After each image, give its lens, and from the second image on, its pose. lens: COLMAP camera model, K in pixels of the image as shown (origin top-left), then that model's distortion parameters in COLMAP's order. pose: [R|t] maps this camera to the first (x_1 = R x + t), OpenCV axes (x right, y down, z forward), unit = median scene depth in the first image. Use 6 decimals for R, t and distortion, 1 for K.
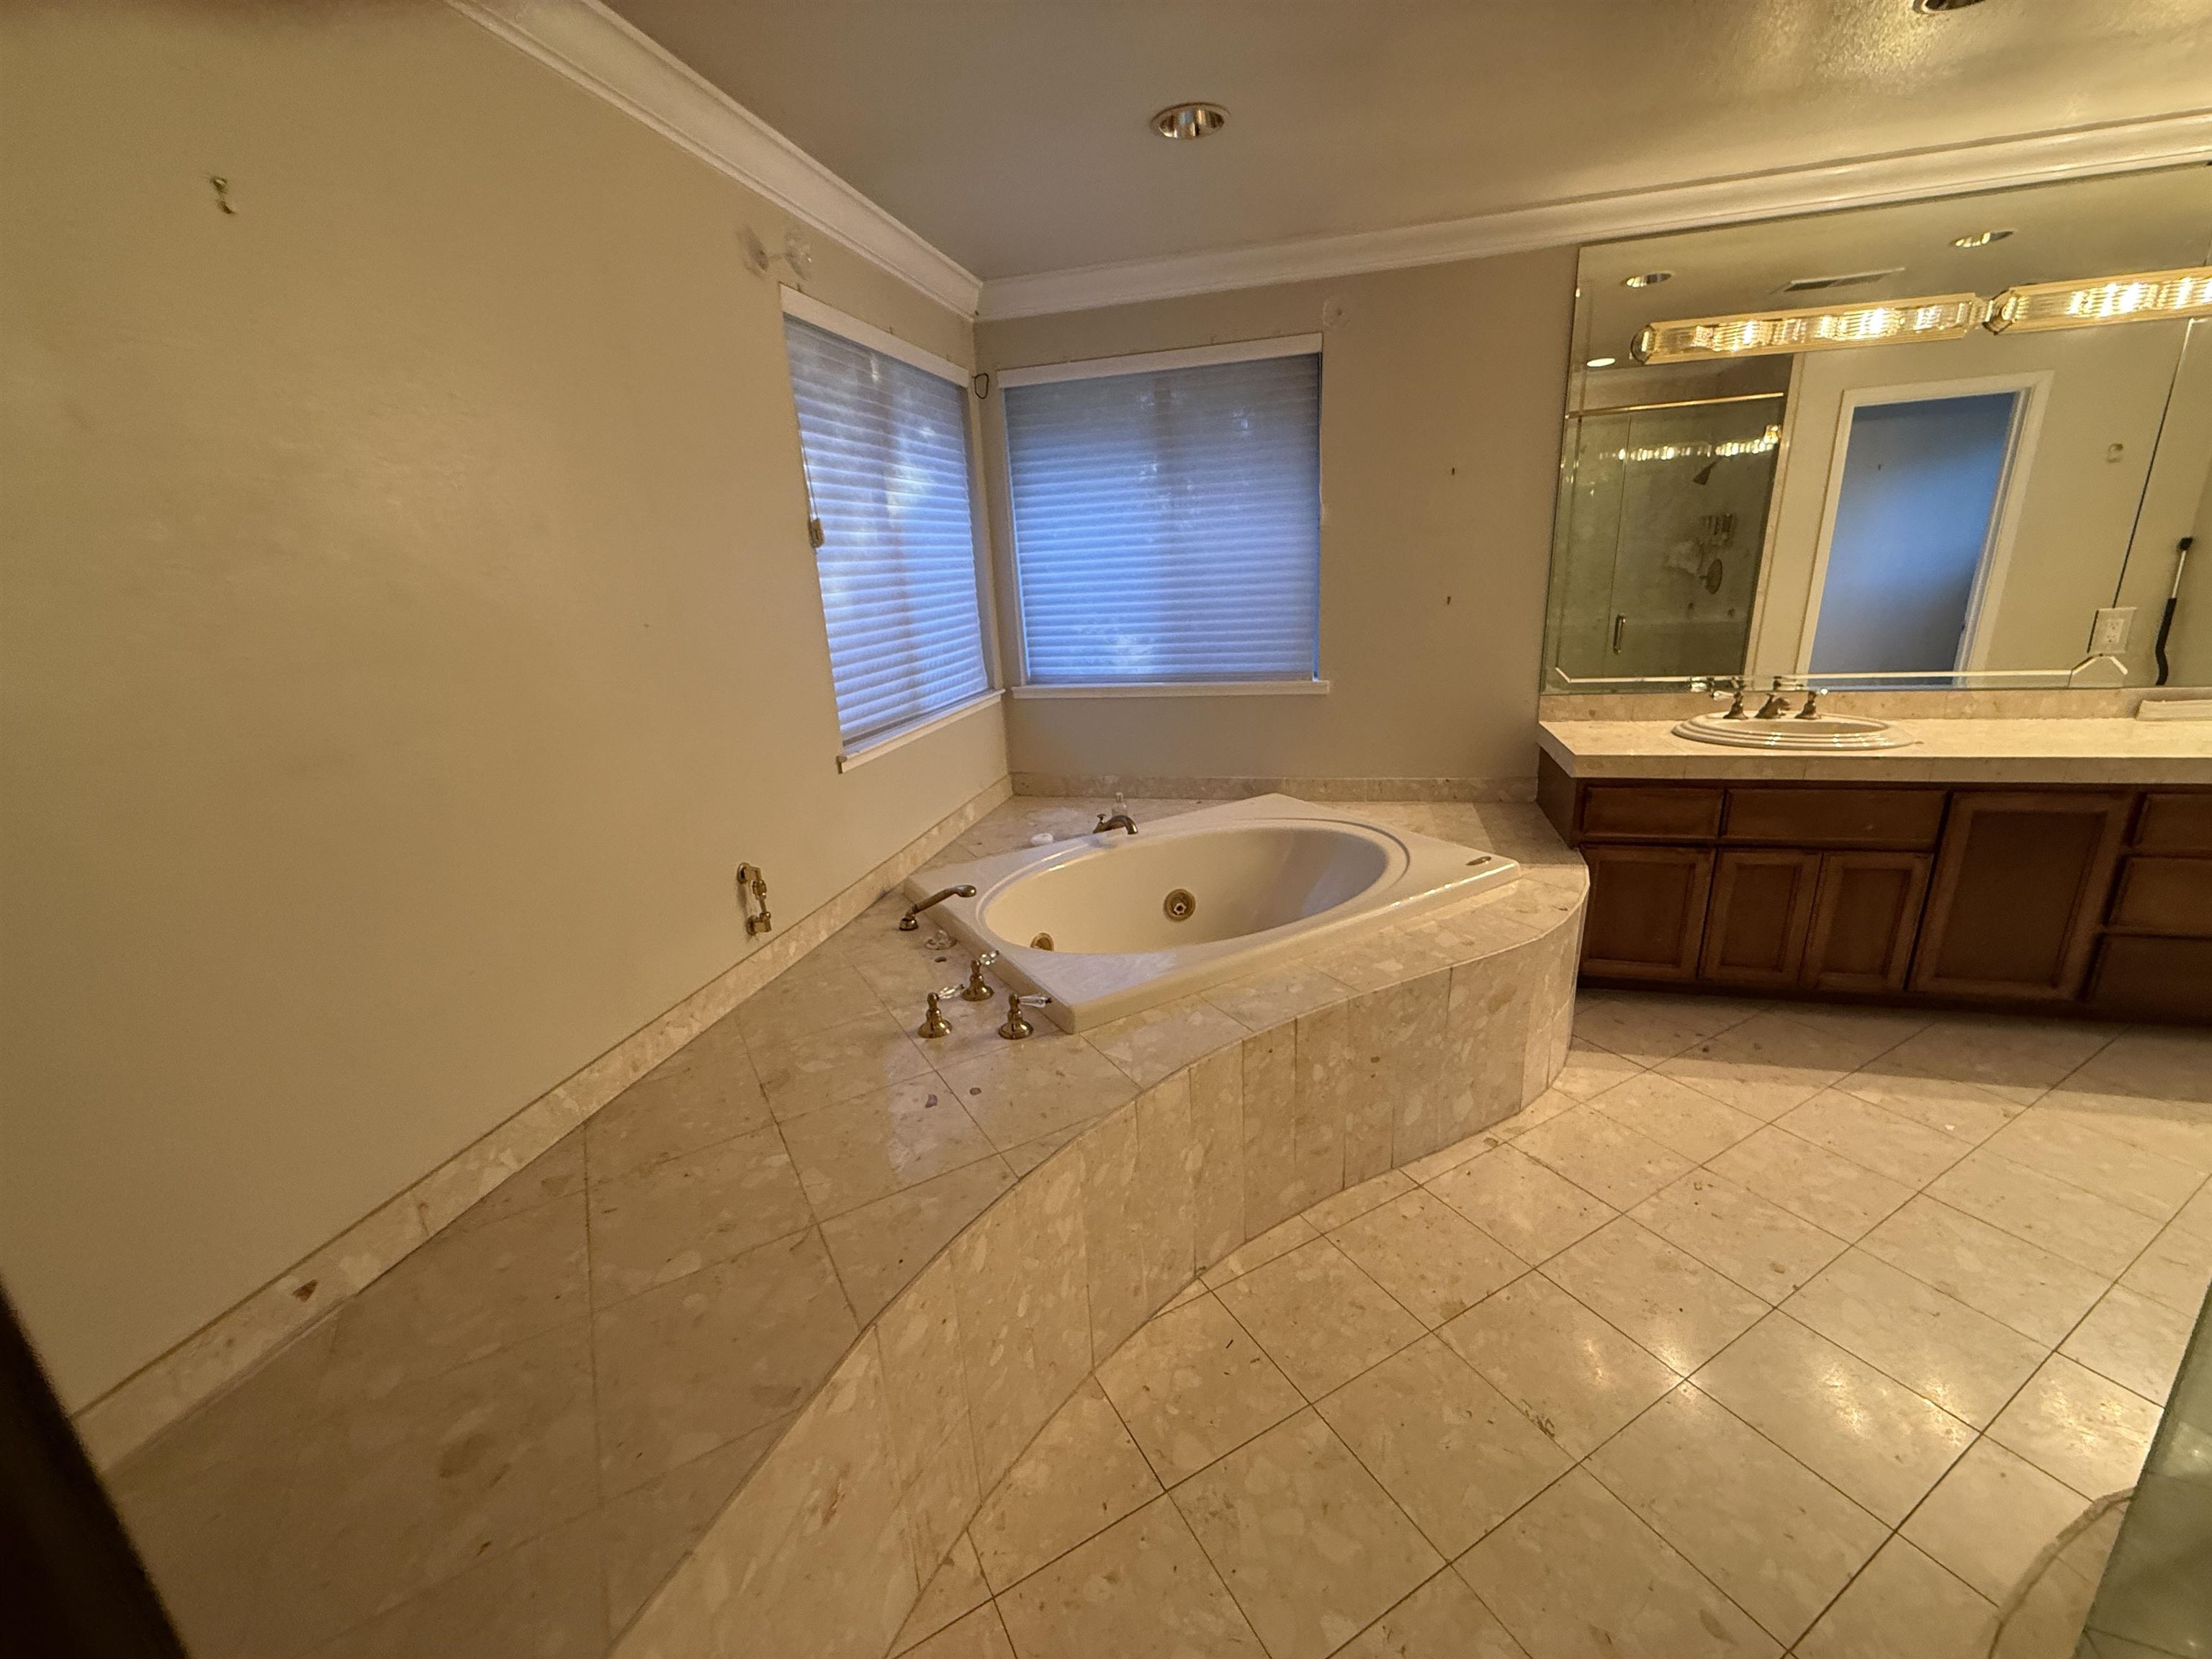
lens RADIAL K [[882.5, 0, 1098.4], [0, 882.5, 827.2], [0, 0, 1]] dist [0.000455, -0.000146]
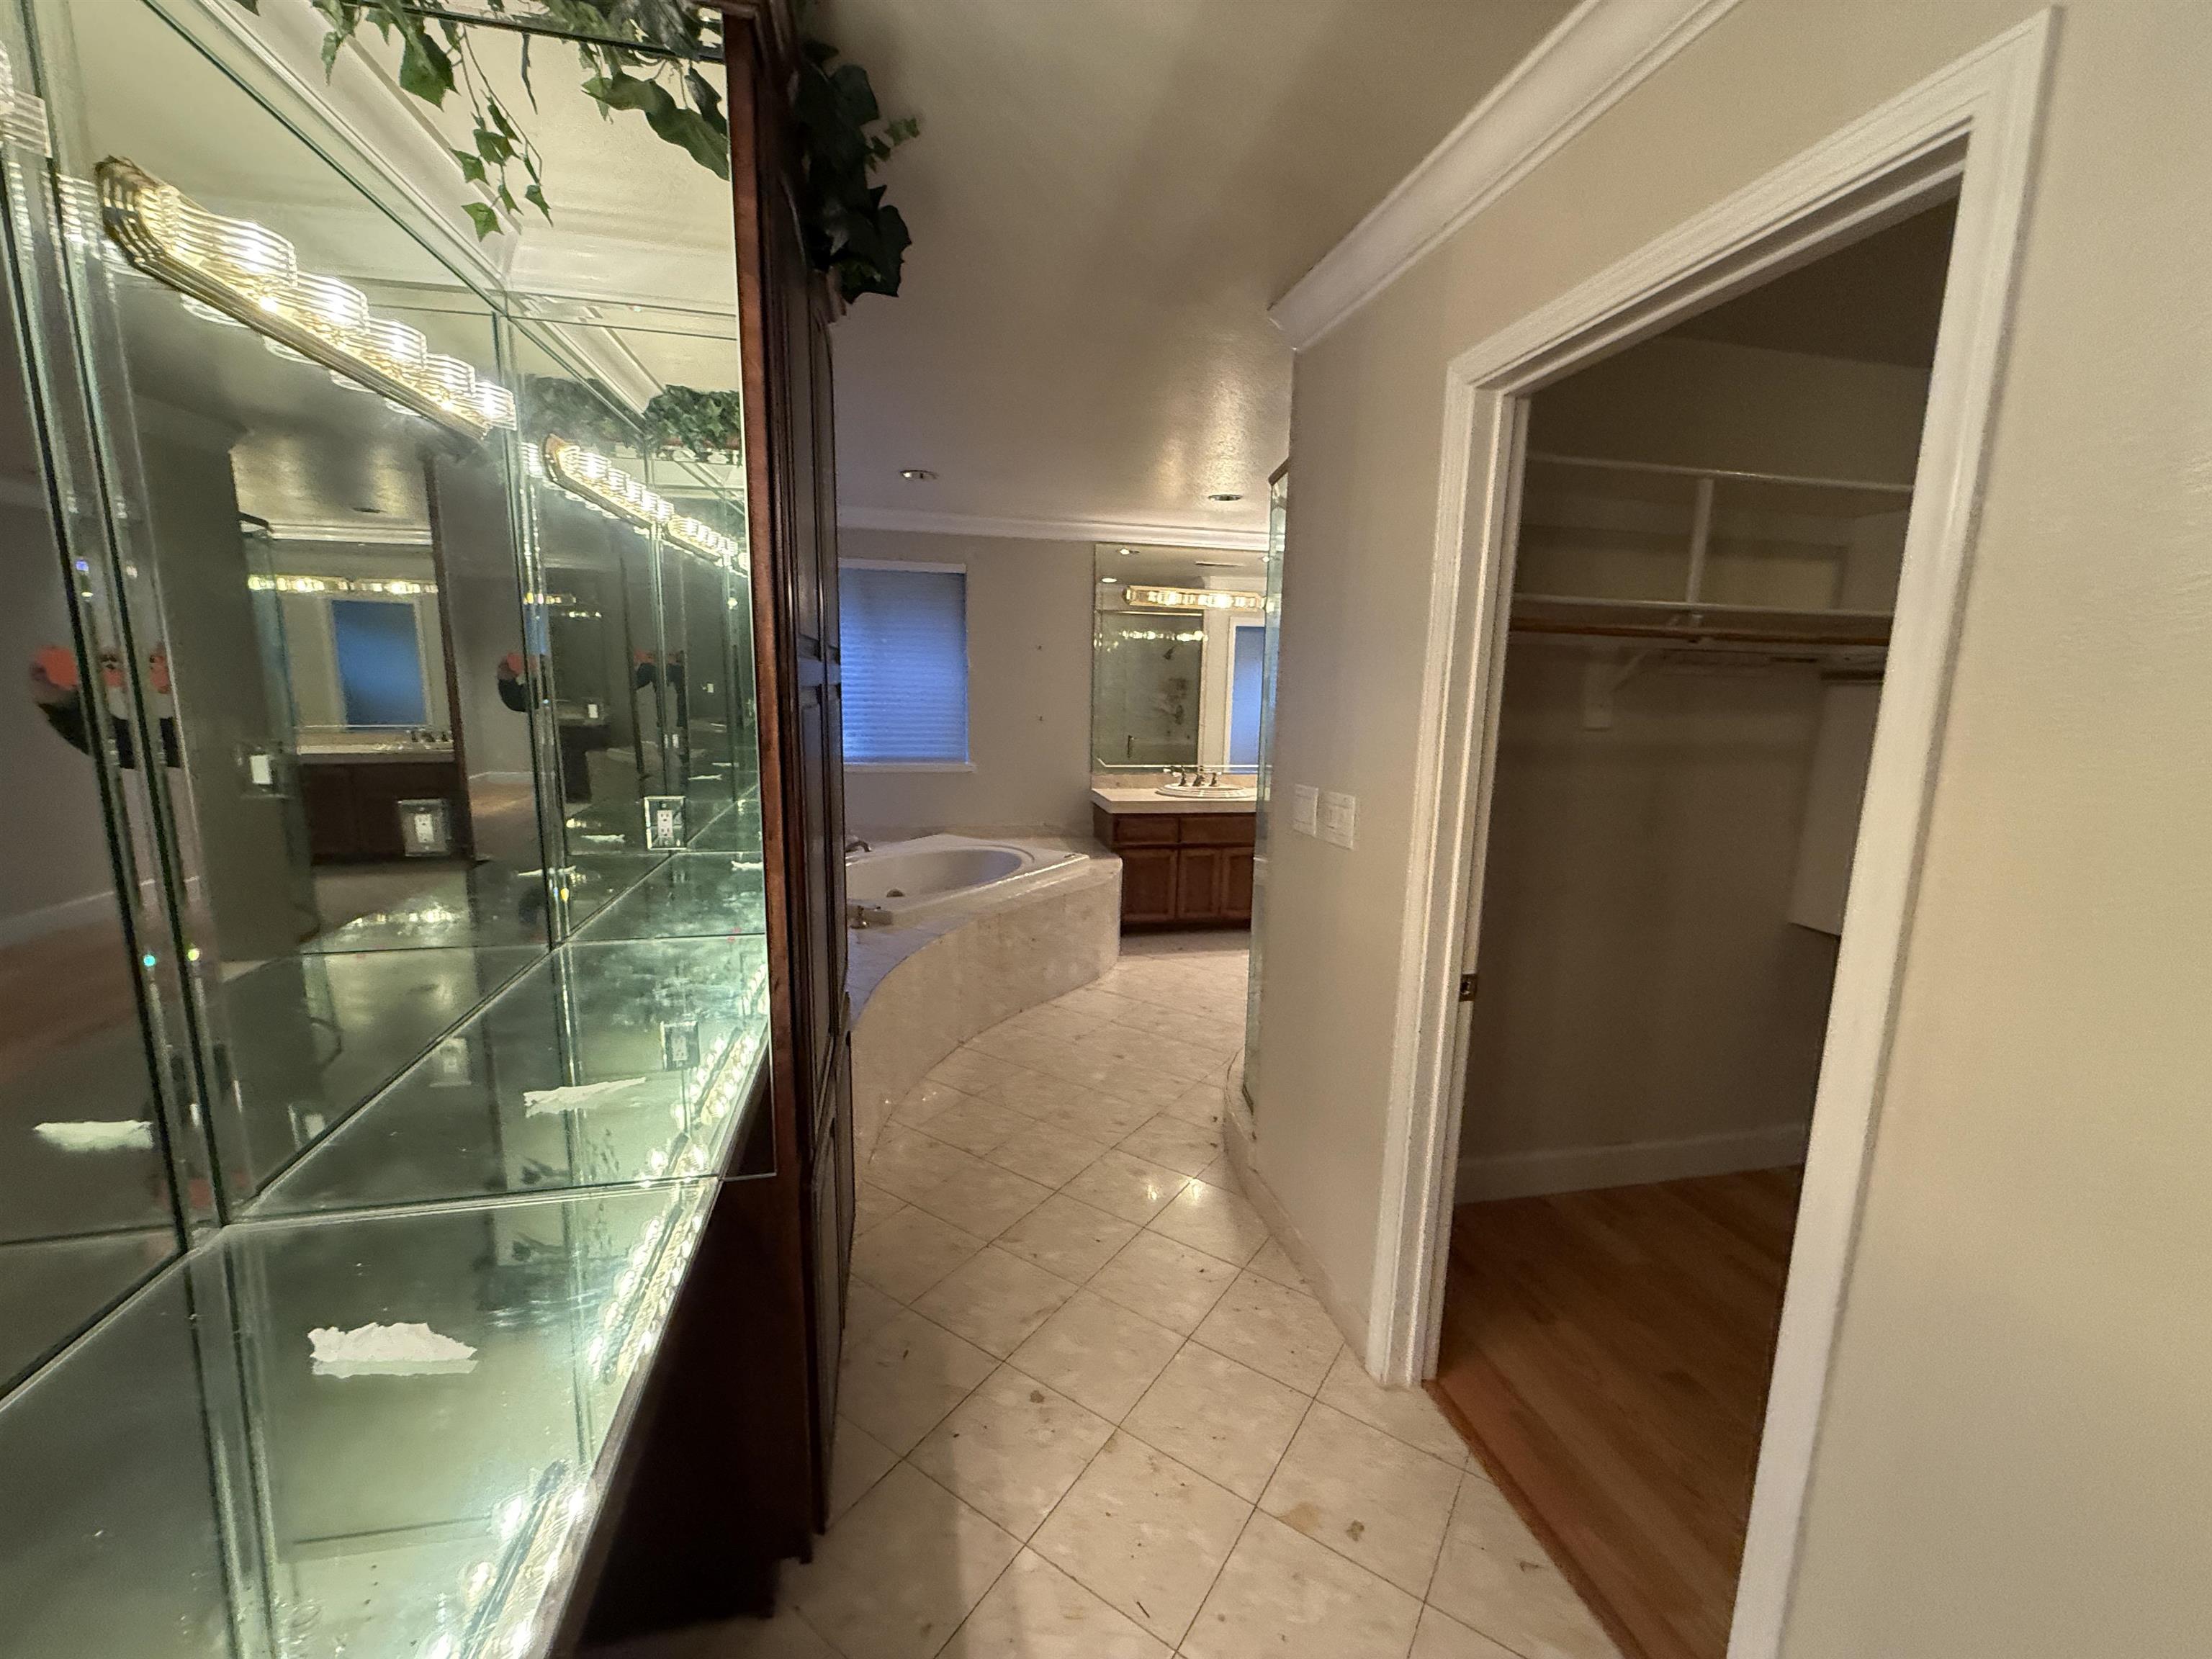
lens RADIAL K [[882.5, 0, 1105.6], [0, 882.5, 827.0], [0, 0, 1]] dist [0.000455, -0.000146]
pose [[0.882539, -0.004857, 0.470214, -0.349265], [0.066992, 0.991046, -0.115500, 0.185052], [-0.465443, 0.133434, 0.874962, -0.621154]]
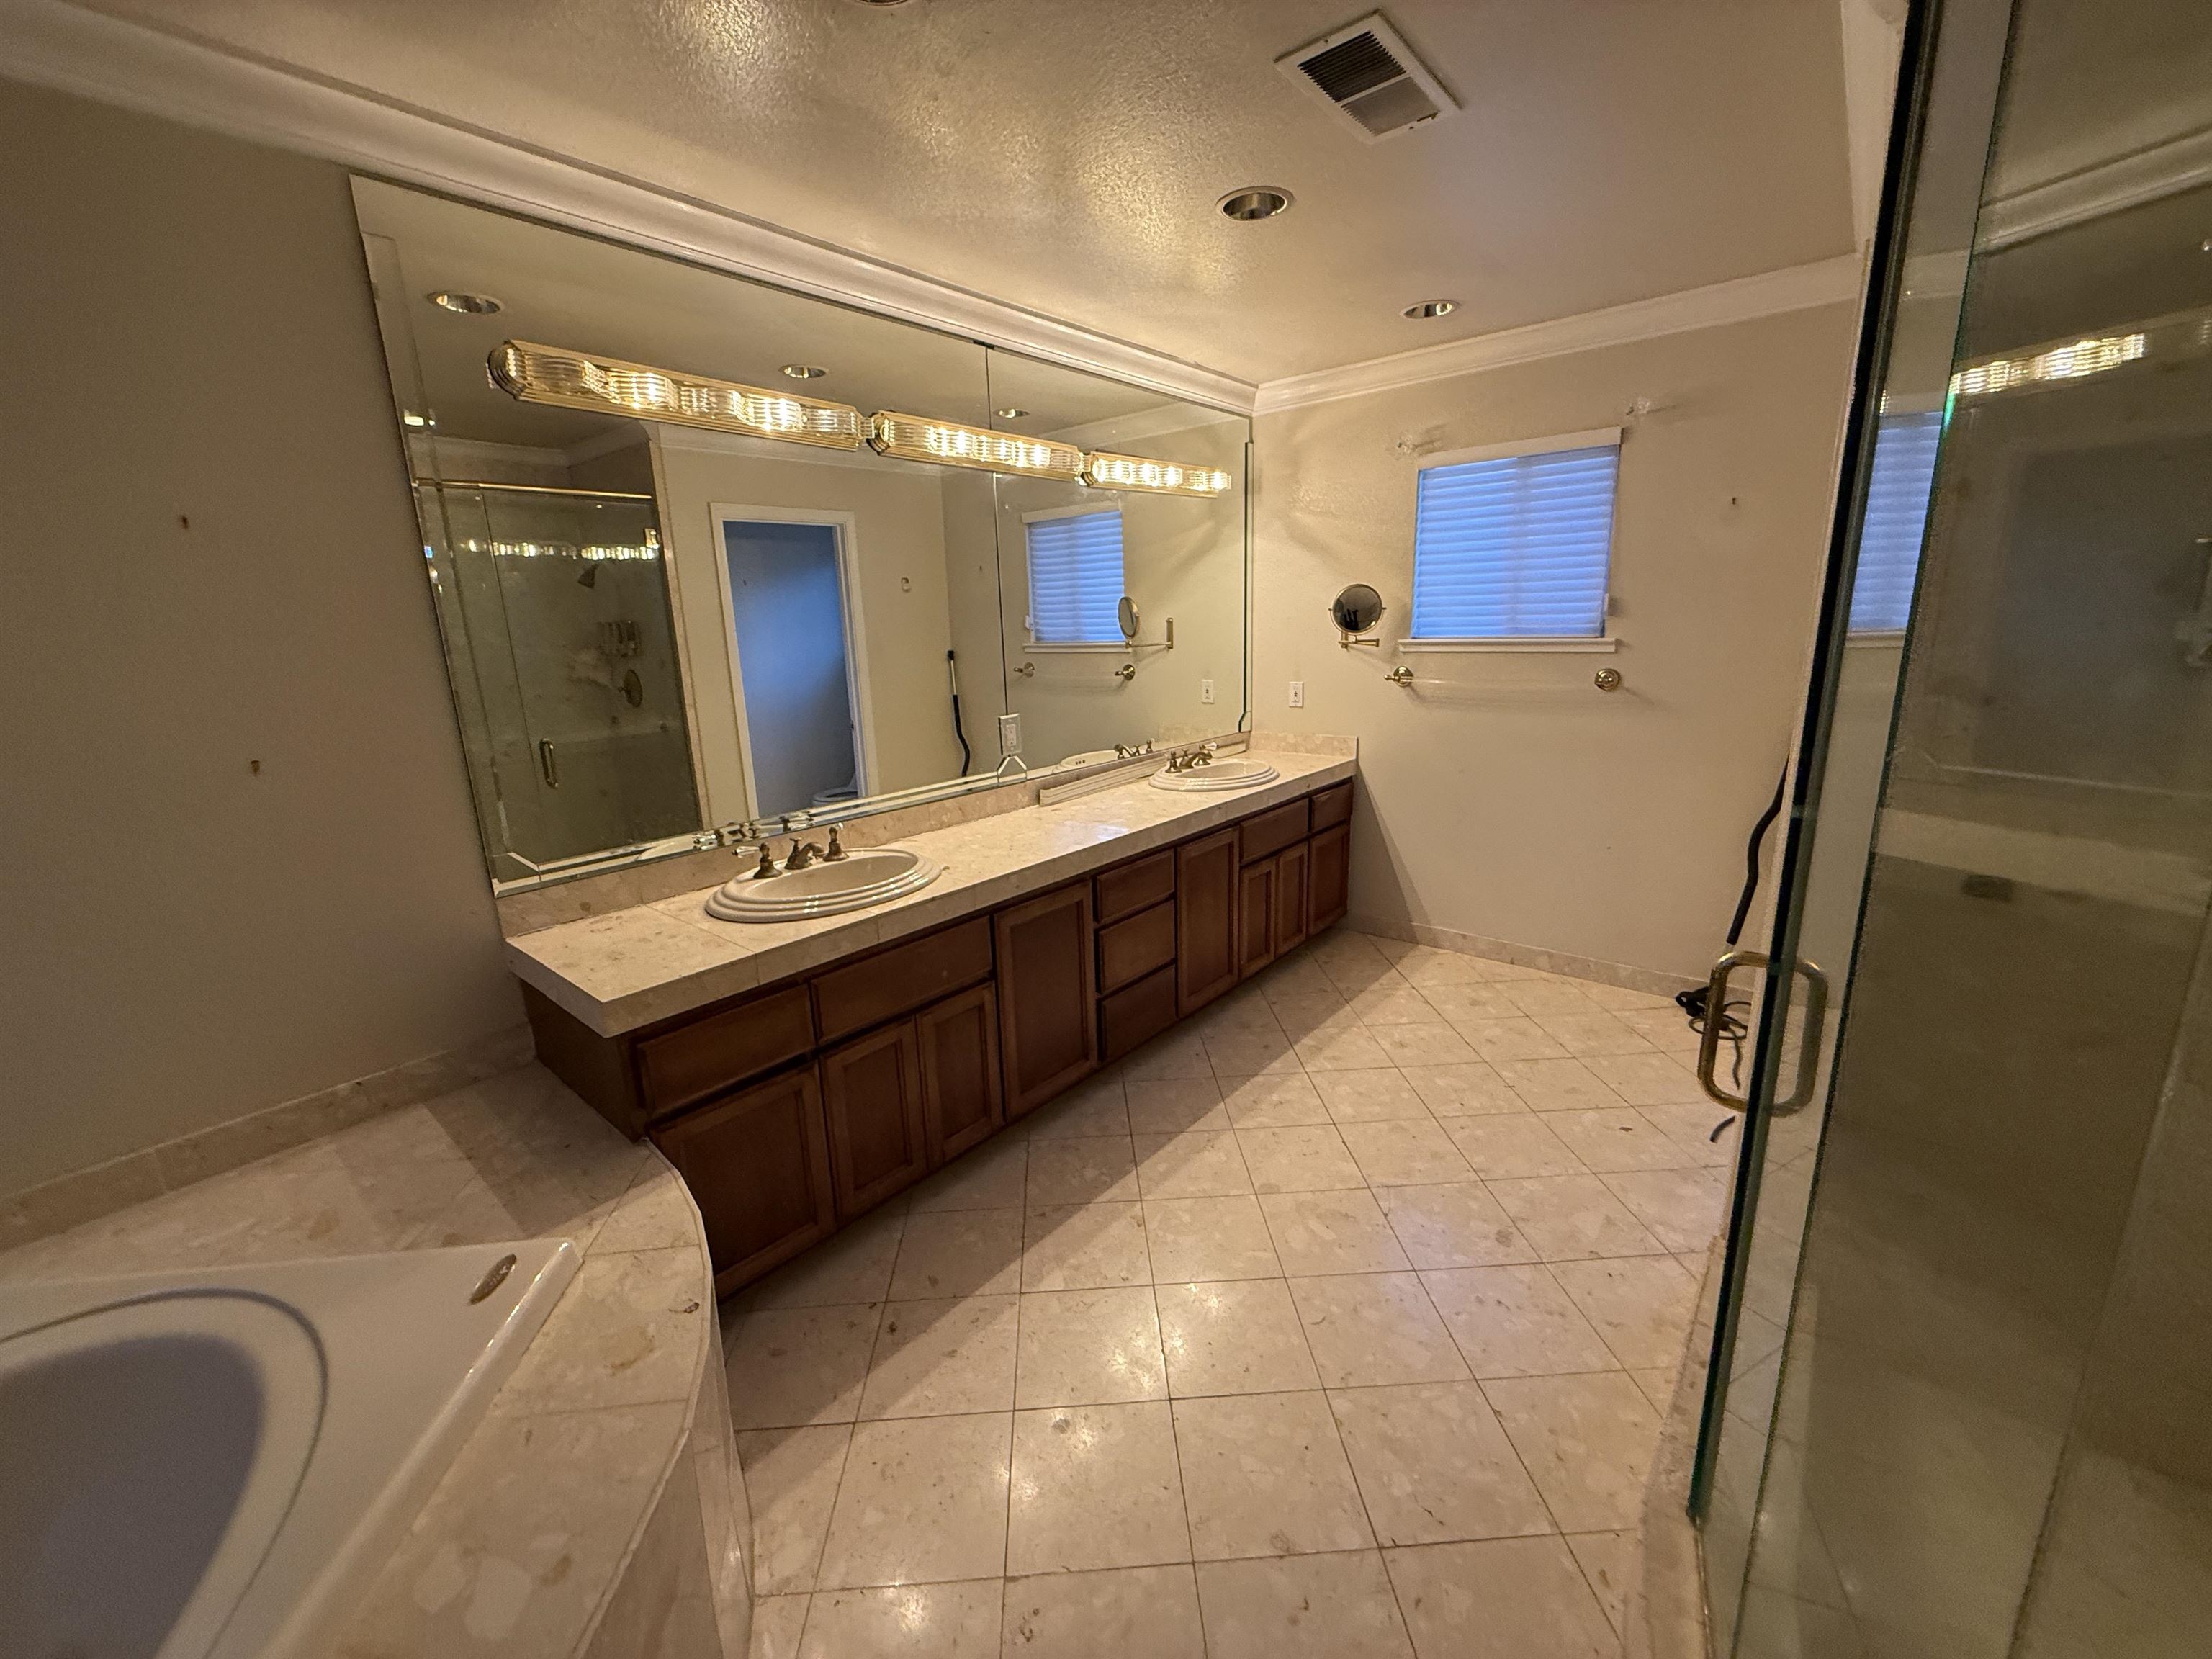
lens RADIAL K [[882.5, 0, 1105.6], [0, 882.5, 826.9], [0, 0, 1]] dist [0.000455, -0.000146]
pose [[0.432835, -0.171780, 0.884955, 0.170120], [0.266790, 0.962111, 0.056268, -0.136438], [-0.861090, 0.211742, 0.462265, 0.386428]]
